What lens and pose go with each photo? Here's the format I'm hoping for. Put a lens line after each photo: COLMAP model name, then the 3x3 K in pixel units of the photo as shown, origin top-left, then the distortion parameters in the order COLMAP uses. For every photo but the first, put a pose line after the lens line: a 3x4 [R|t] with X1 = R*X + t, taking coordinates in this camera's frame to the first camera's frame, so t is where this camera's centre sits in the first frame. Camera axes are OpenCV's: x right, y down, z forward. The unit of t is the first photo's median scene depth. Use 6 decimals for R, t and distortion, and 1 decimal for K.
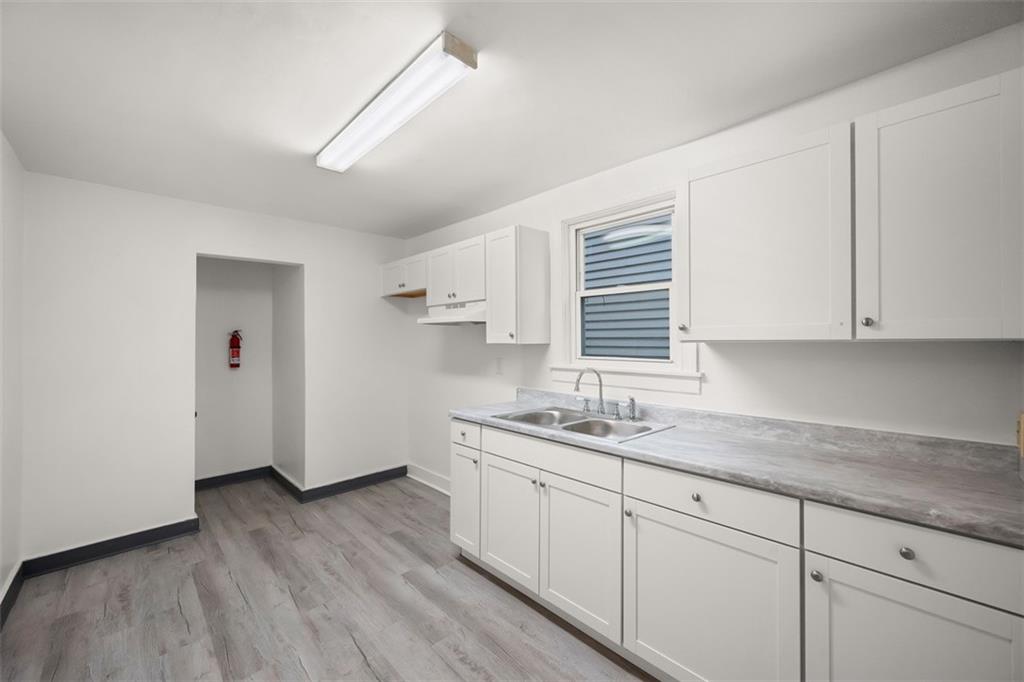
lens RADIAL K [[399.3, 0, 510.4], [0, 399.3, 340.0], [0, 0, 1]] dist [0.001154, -0.000327]
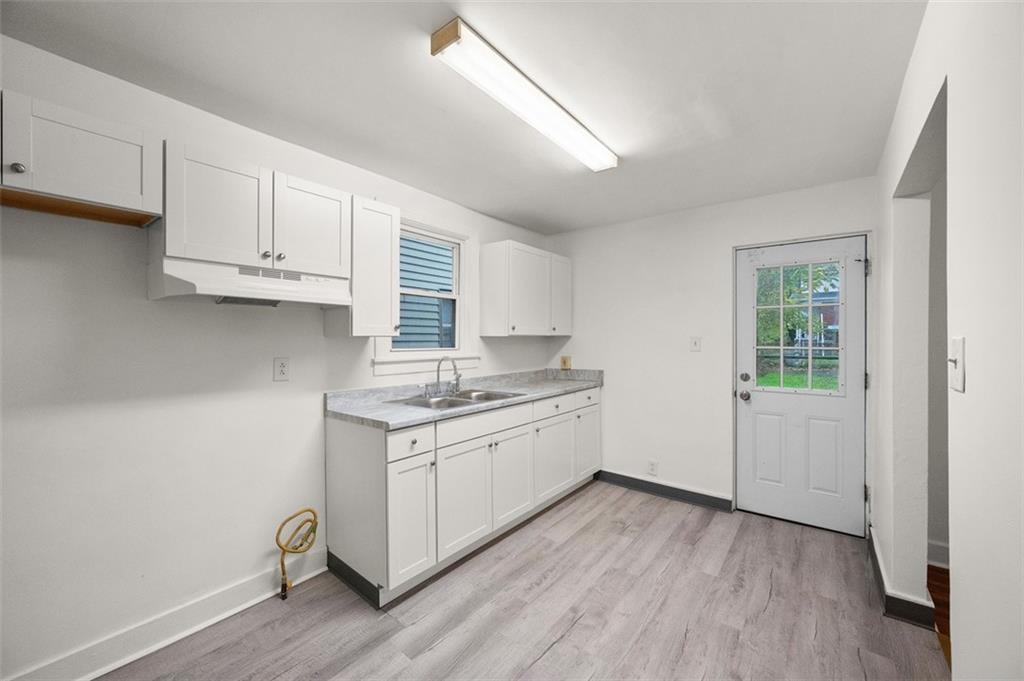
lens RADIAL K [[400.6, 0, 510.4], [0, 400.6, 339.8], [0, 0, 1]] dist [0.001135, 0.000026]
pose [[-0.136379, -0.000390, 0.990657, -1.058497], [-0.003079, 0.999995, -0.000030, 0.017617], [-0.990652, -0.003054, -0.136379, 0.975324]]
